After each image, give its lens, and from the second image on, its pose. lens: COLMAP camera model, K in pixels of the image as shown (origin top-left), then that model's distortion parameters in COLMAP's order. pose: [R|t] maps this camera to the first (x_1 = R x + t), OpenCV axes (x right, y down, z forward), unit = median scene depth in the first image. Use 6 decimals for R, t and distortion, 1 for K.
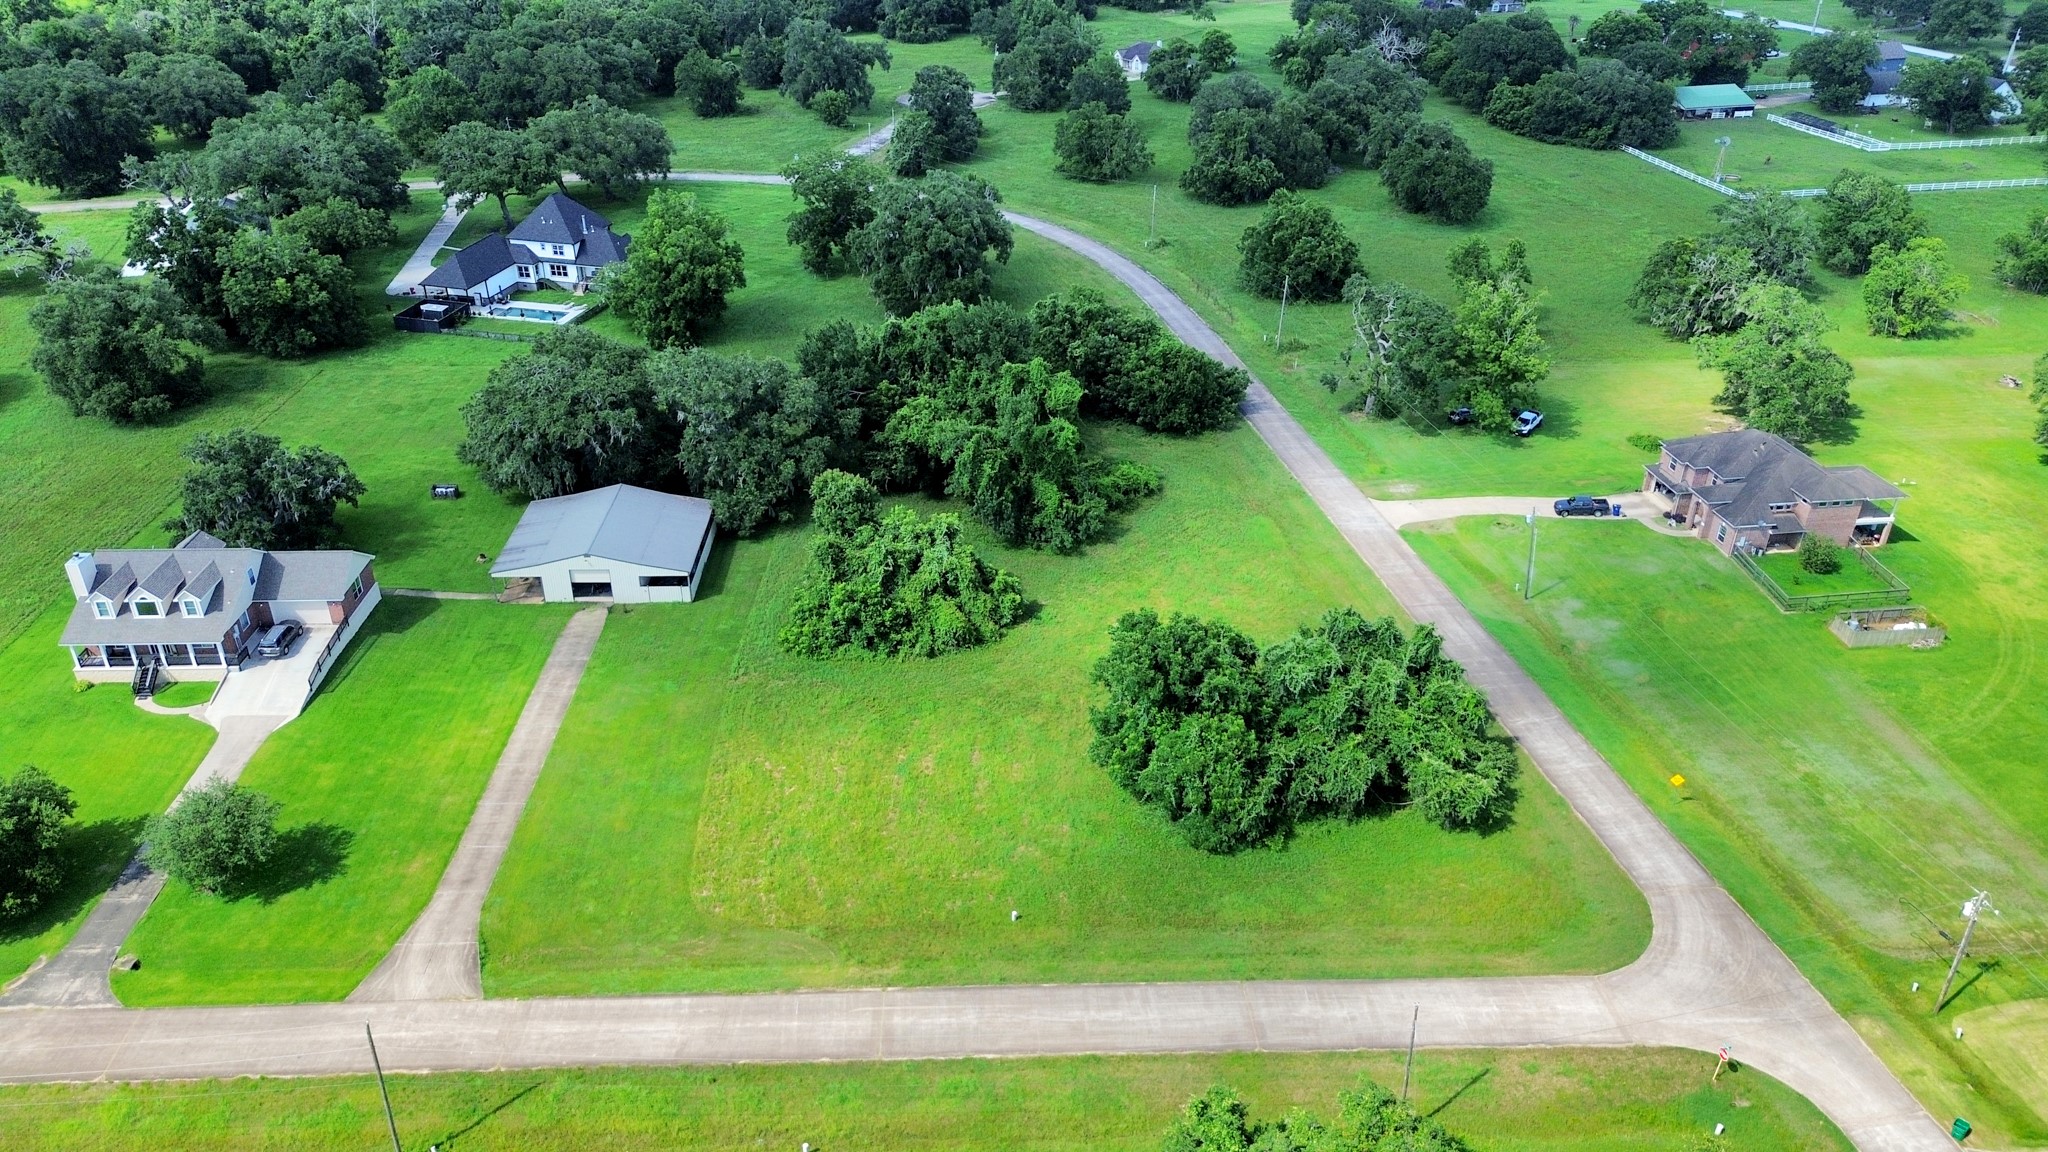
lens RADIAL K [[1454.1, 0, 1026.8], [0, 1454.1, 572.7], [0, 0, 1]] dist [0.077037, -0.074374]
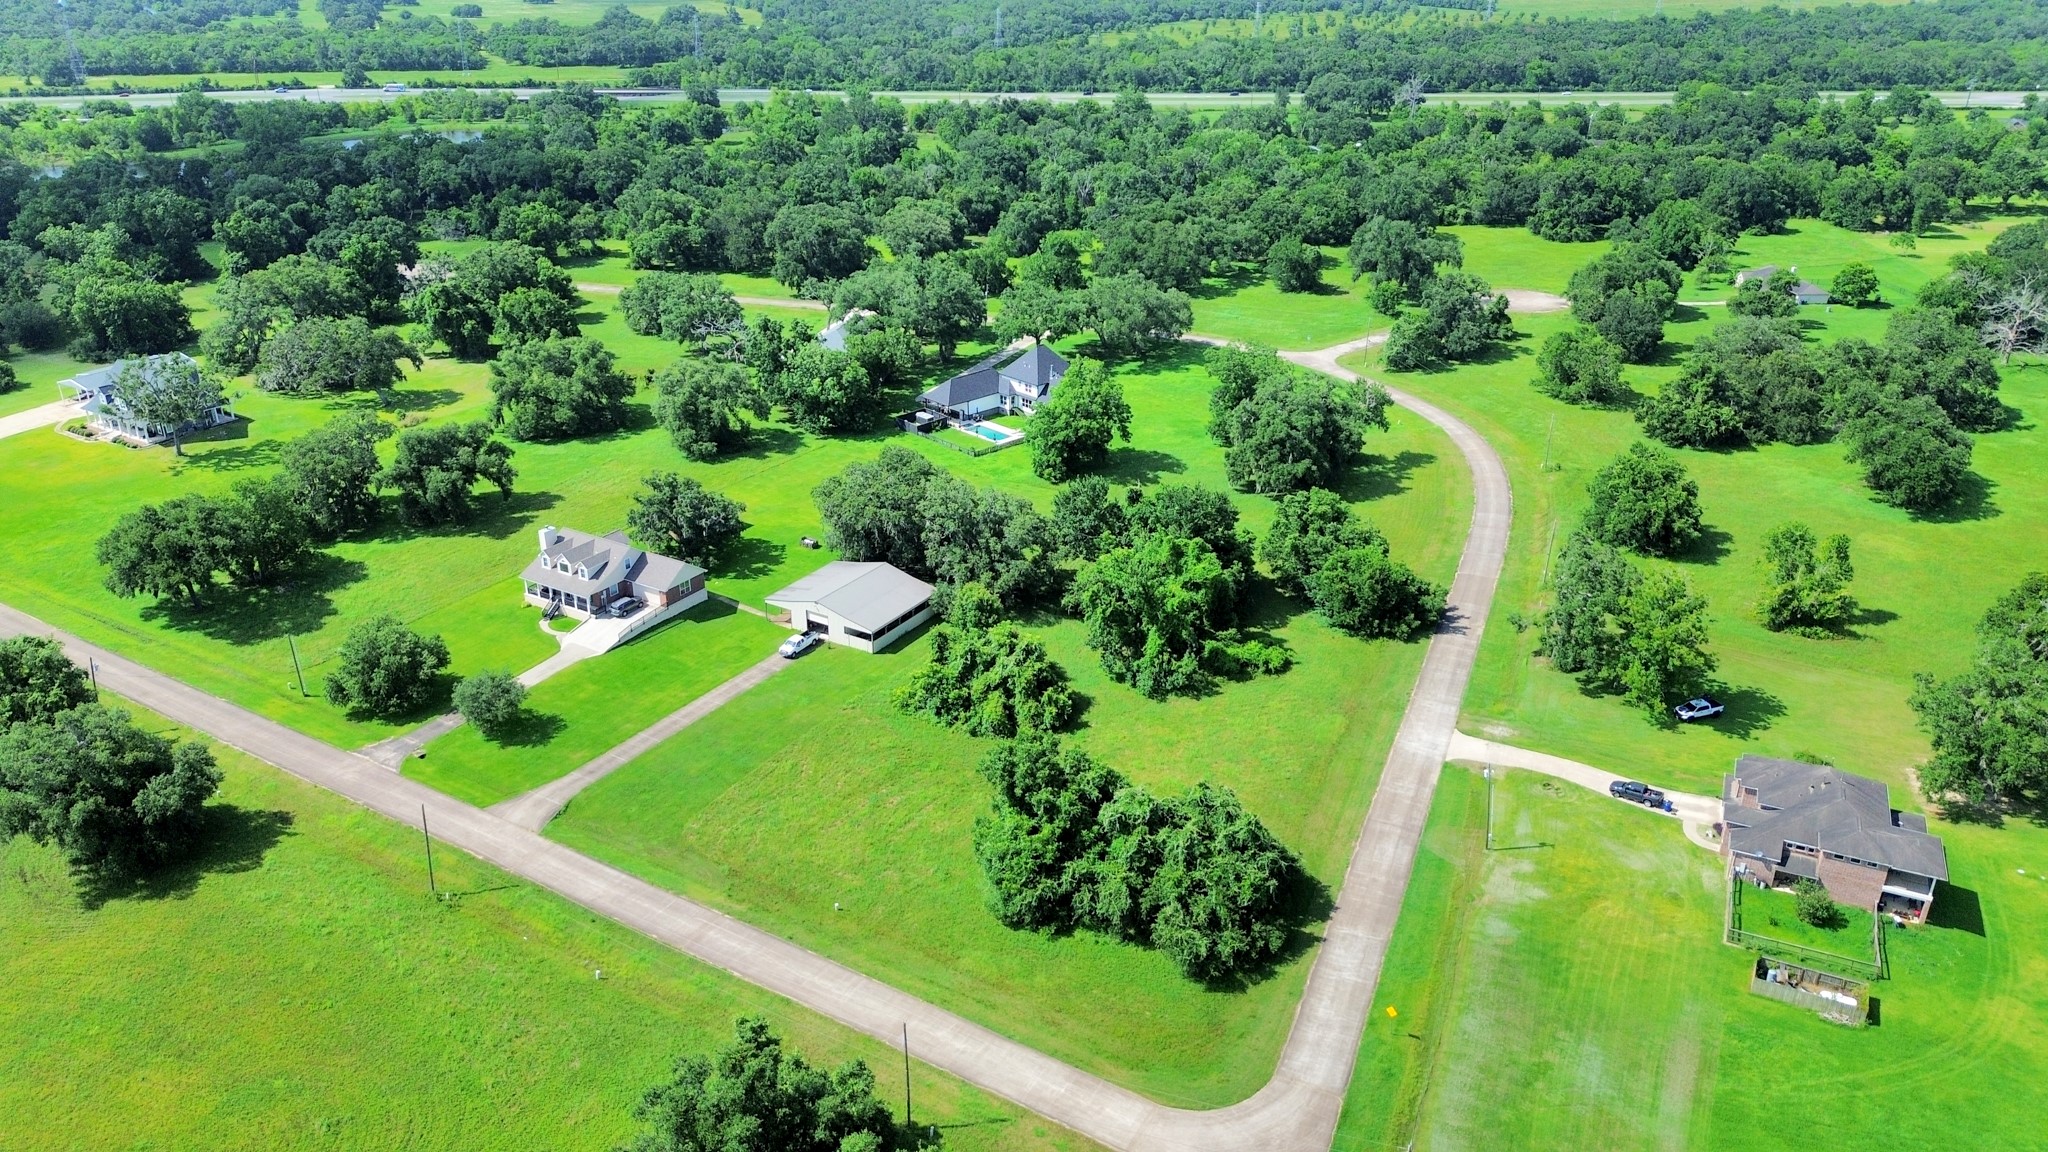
lens RADIAL K [[1454.1, 0, 1033.0], [0, 1454.1, 574.0], [0, 0, 1]] dist [0.077037, -0.074374]
pose [[0.833463, 0.223002, -0.505579, 0.602713], [-0.264444, 0.964343, -0.010588, -0.082081], [0.485190, 0.142522, 0.862716, -0.122587]]
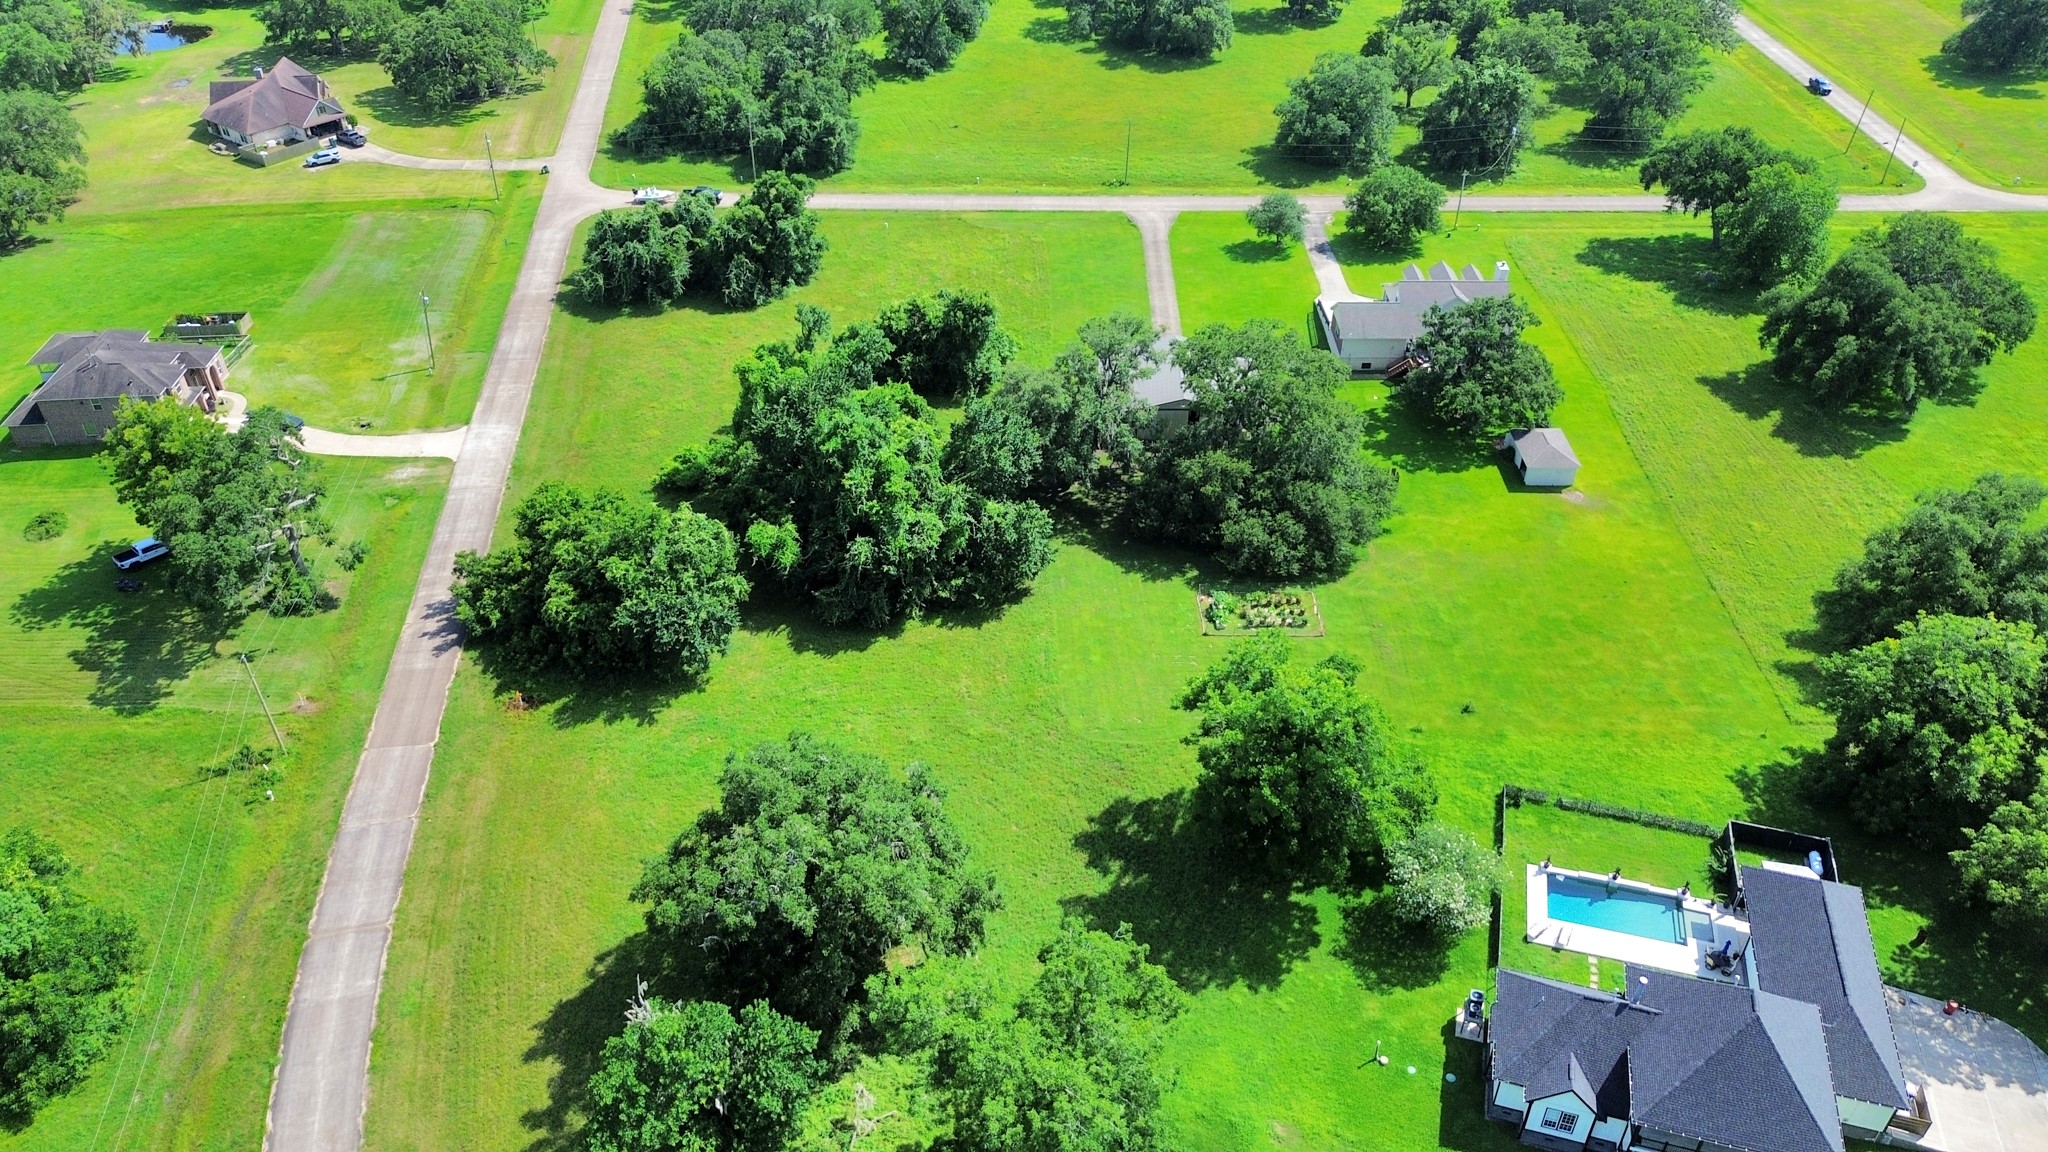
lens RADIAL K [[1454.1, 0, 1023.1], [0, 1454.1, 581.8], [0, 0, 1]] dist [0.077037, -0.074374]
pose [[-0.998423, -0.039538, 0.039848, -0.235777], [0.019631, 0.419111, 0.907723, -1.112295], [-0.052590, 0.907074, -0.417674, 1.789444]]
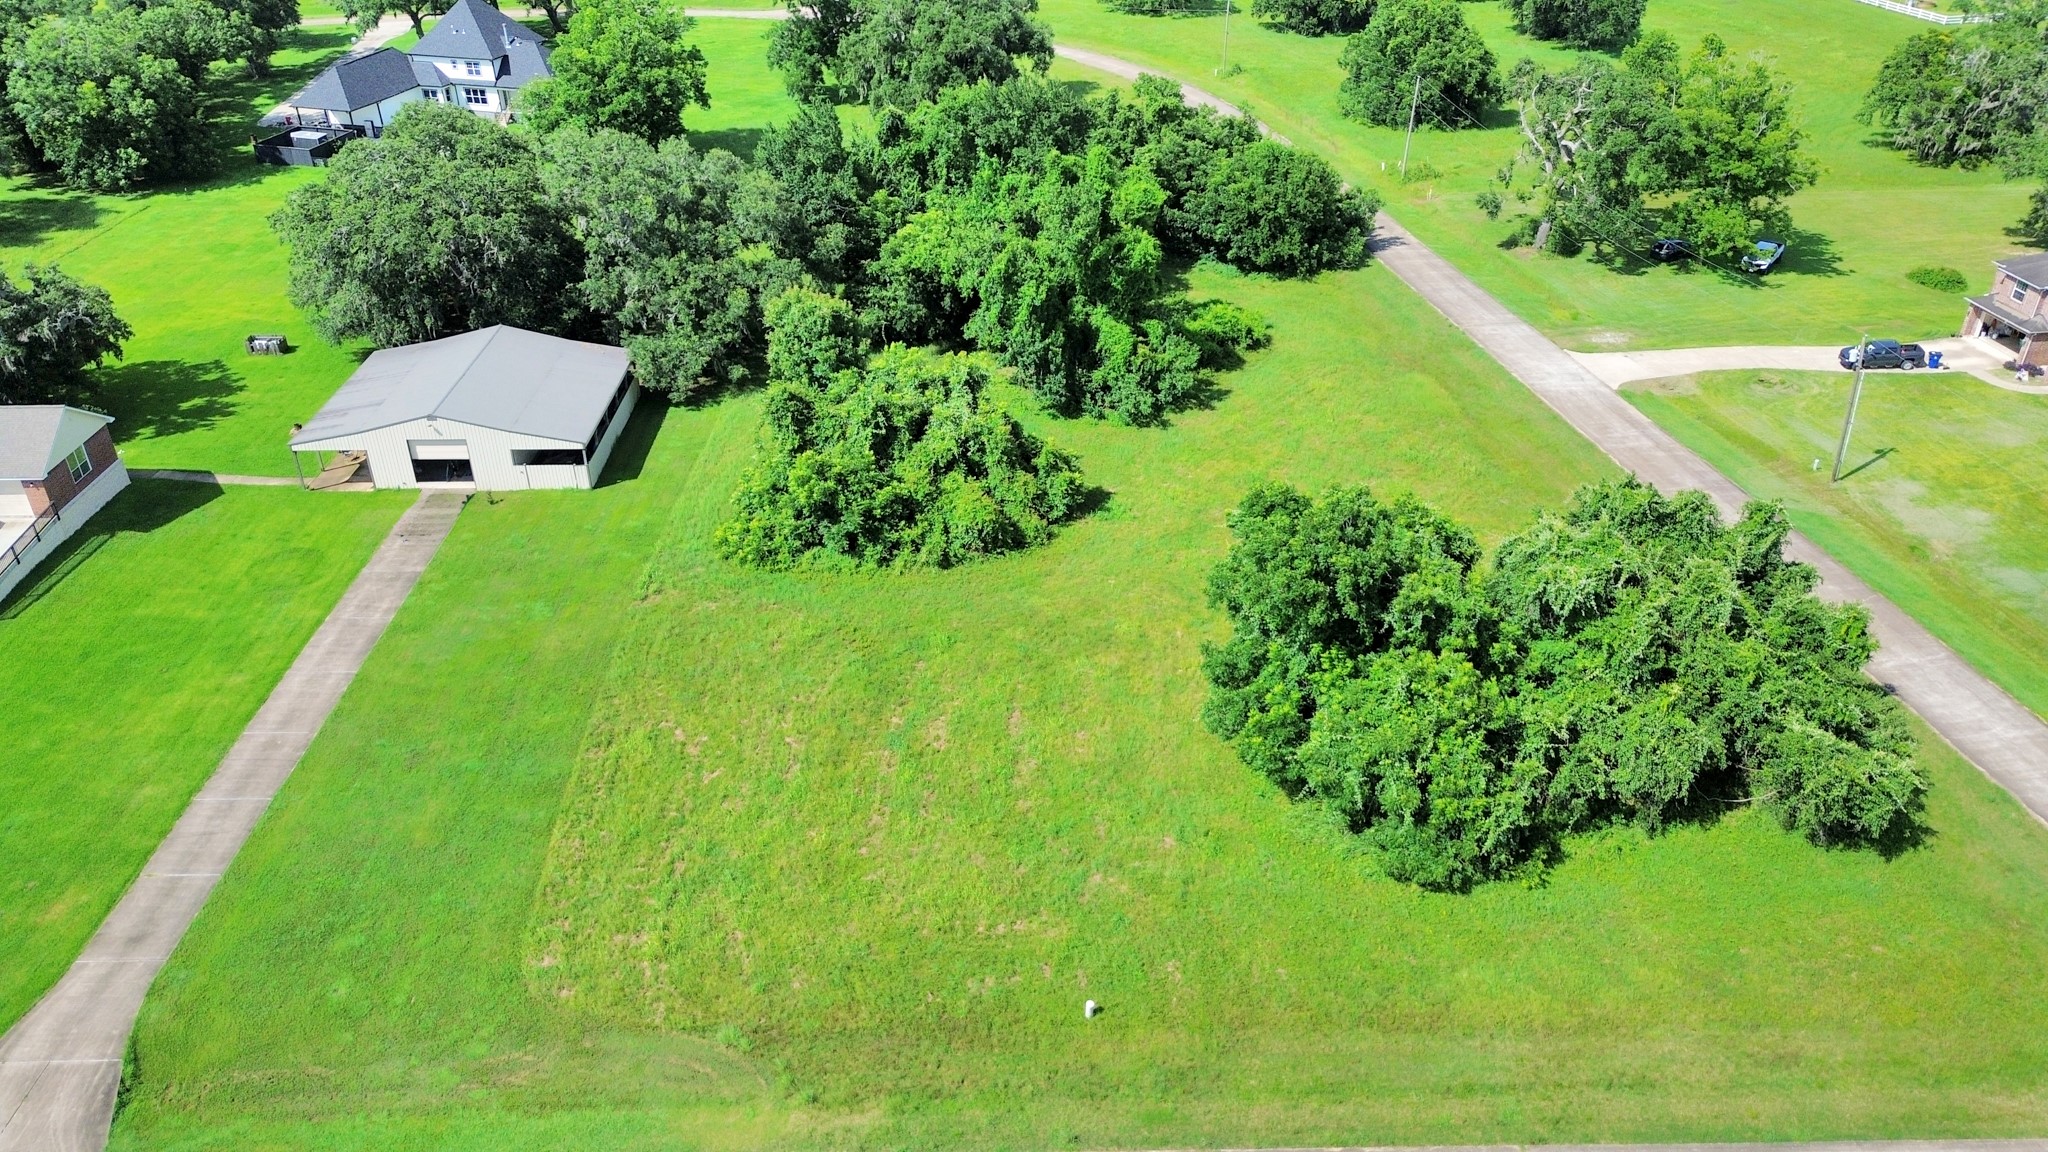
lens RADIAL K [[1454.1, 0, 1026.9], [0, 1454.1, 574.7], [0, 0, 1]] dist [0.077037, -0.074374]
pose [[0.999855, -0.002305, -0.016880, -0.017577], [0.002931, 0.999306, 0.037136, 0.037108], [0.016782, -0.037181, 0.999168, 0.342717]]
